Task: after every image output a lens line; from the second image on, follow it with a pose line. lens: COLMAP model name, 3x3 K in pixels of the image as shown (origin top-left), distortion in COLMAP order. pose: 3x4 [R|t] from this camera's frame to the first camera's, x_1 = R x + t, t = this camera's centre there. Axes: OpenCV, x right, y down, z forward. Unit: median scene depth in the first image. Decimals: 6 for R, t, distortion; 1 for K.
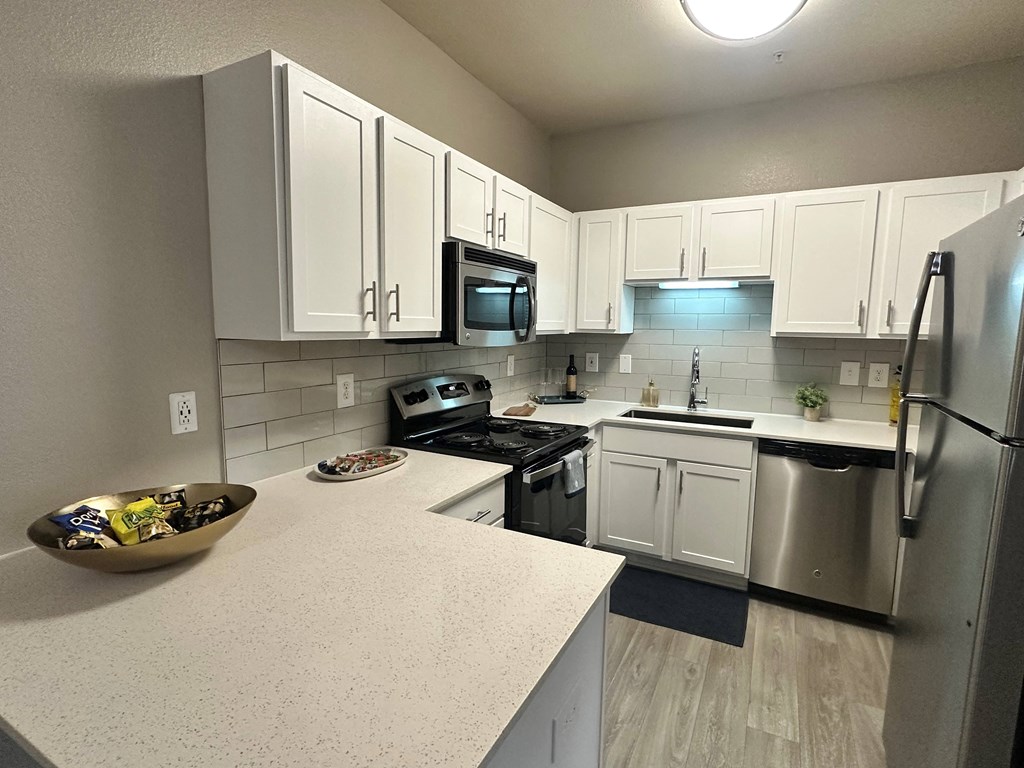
lens RADIAL K [[491.3, 0, 495.8], [0, 491.3, 380.1], [0, 0, 1]] dist [-0.001678, -0.000426]
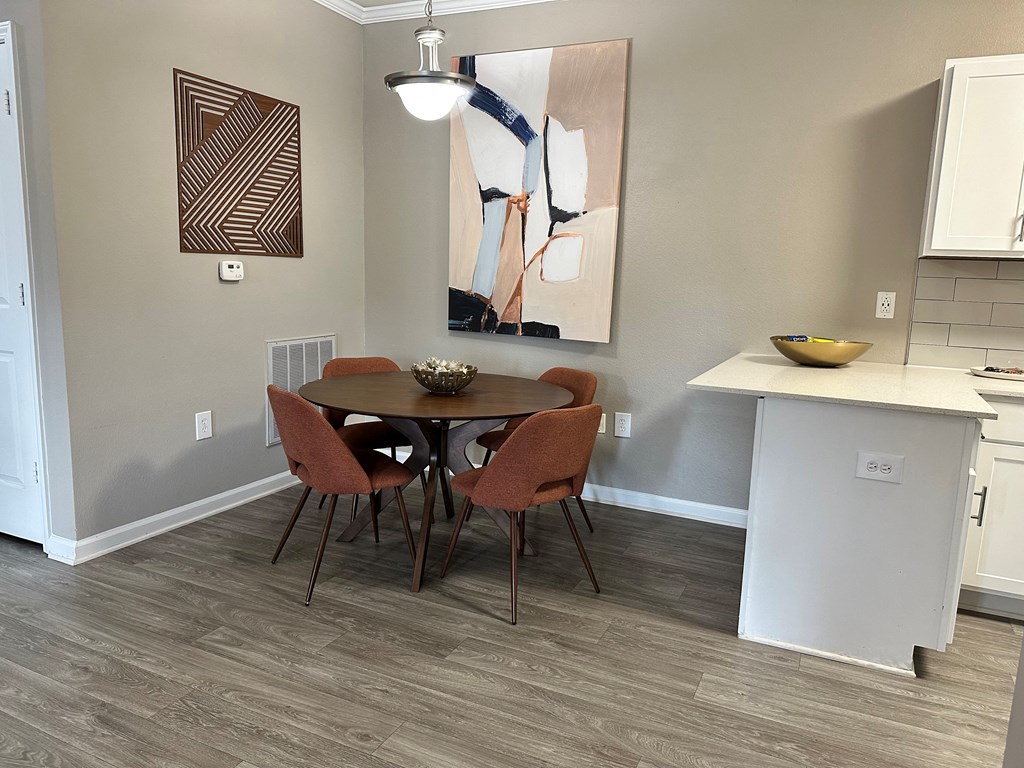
lens RADIAL K [[715.4, 0, 512.0], [0, 715.4, 384.0], [0, 0, 1]] dist [0.084338, -0.146496]
pose [[0.036937, 0.140362, -0.989411, 1.630295], [-0.141209, 0.980885, 0.133881, 0.171768], [0.989291, 0.134768, 0.056051, -0.269631]]
